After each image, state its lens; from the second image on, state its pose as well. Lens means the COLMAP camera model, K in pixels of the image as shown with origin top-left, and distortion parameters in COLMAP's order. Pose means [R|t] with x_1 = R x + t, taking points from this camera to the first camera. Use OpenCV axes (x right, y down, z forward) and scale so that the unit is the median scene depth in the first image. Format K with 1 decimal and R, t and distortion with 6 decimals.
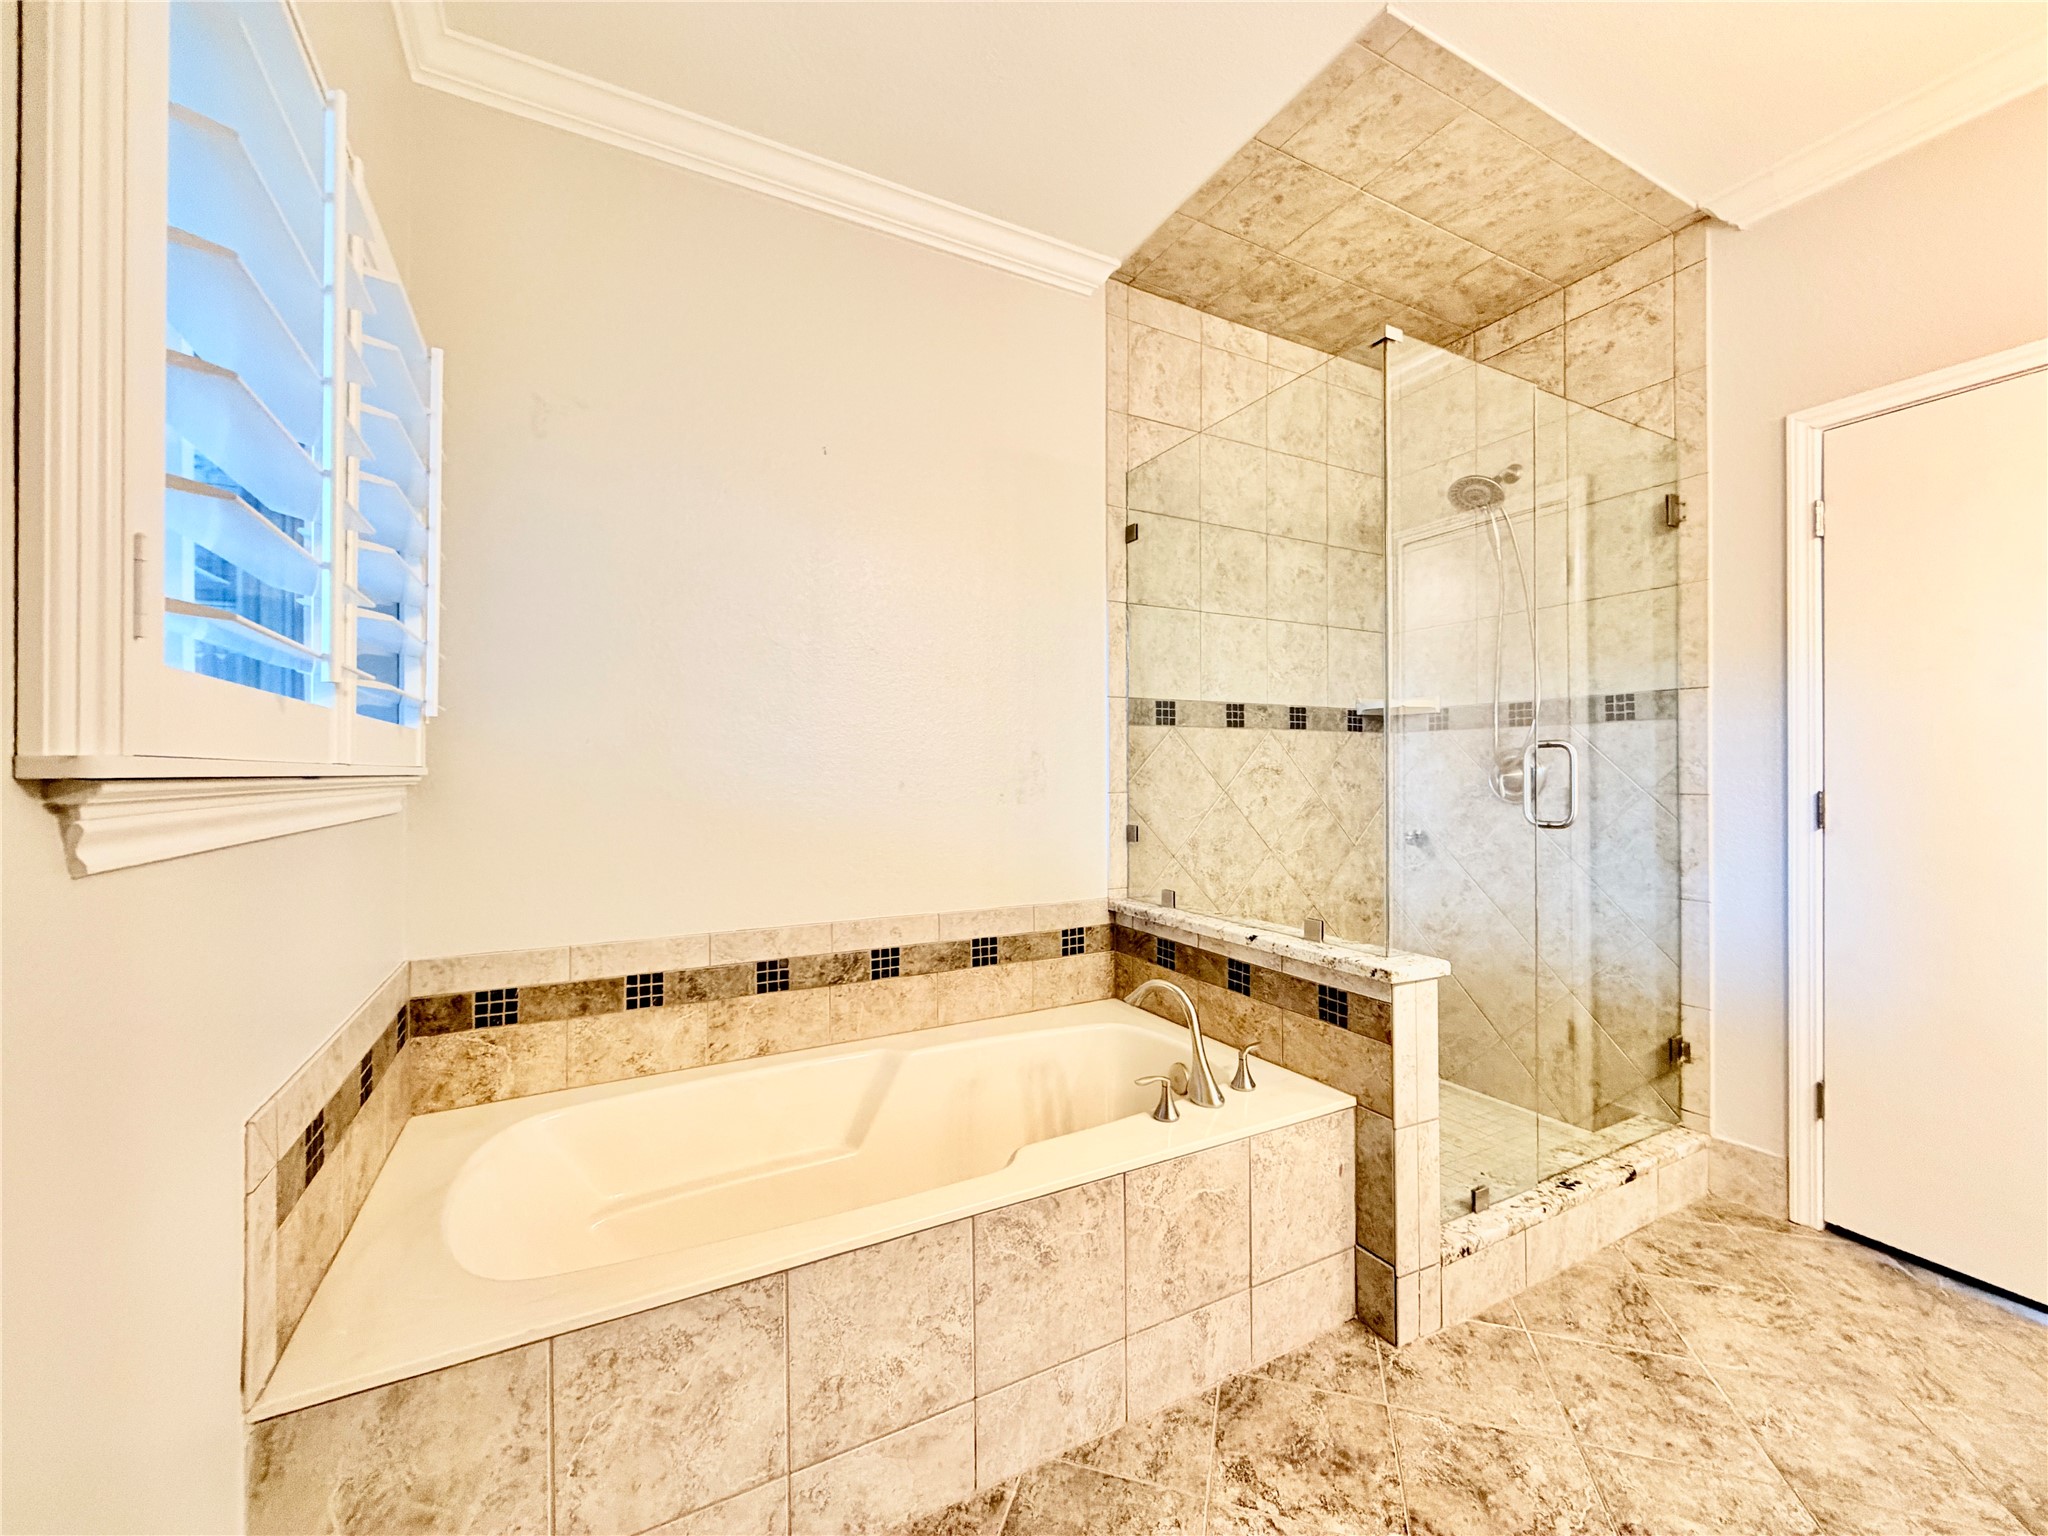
lens RADIAL K [[820.1, 0, 1022.9], [0, 820.1, 768.3], [0, 0, 1]] dist [-0.001864, -0.000029]
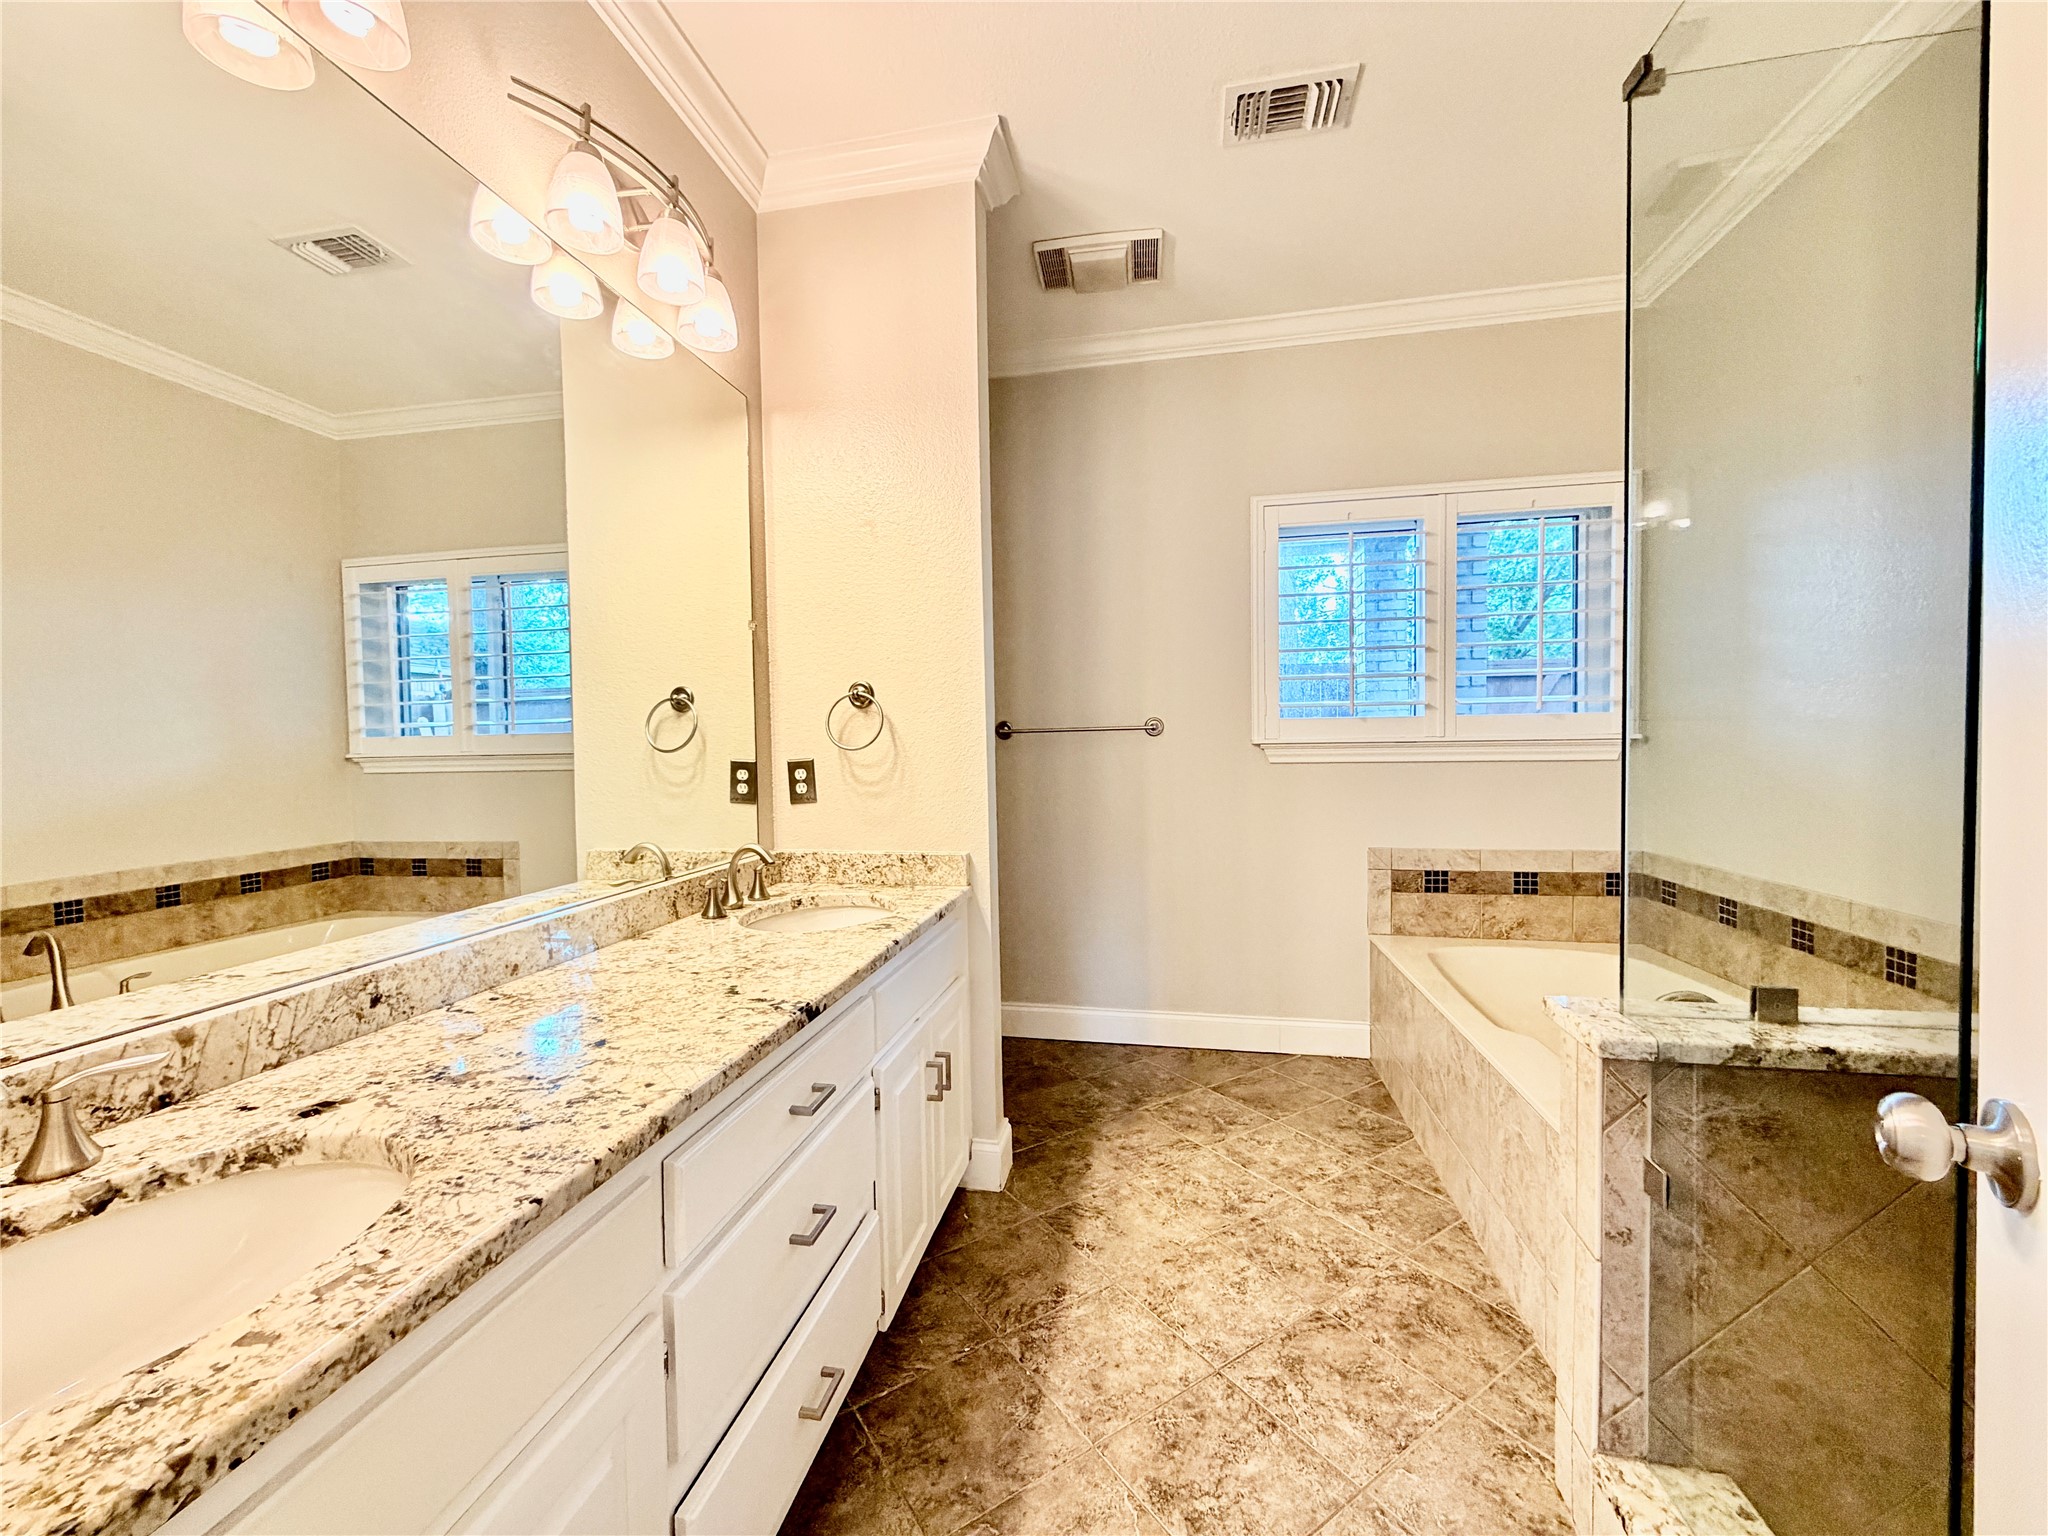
lens RADIAL K [[820.1, 0, 1021.6], [0, 820.1, 764.4], [0, 0, 1]] dist [-0.001864, -0.000029]
pose [[-0.626593, 0.031682, -0.778703, 1.163705], [0.014954, 0.999478, 0.028632, -0.006357], [0.779203, 0.006296, -0.626739, 0.926345]]
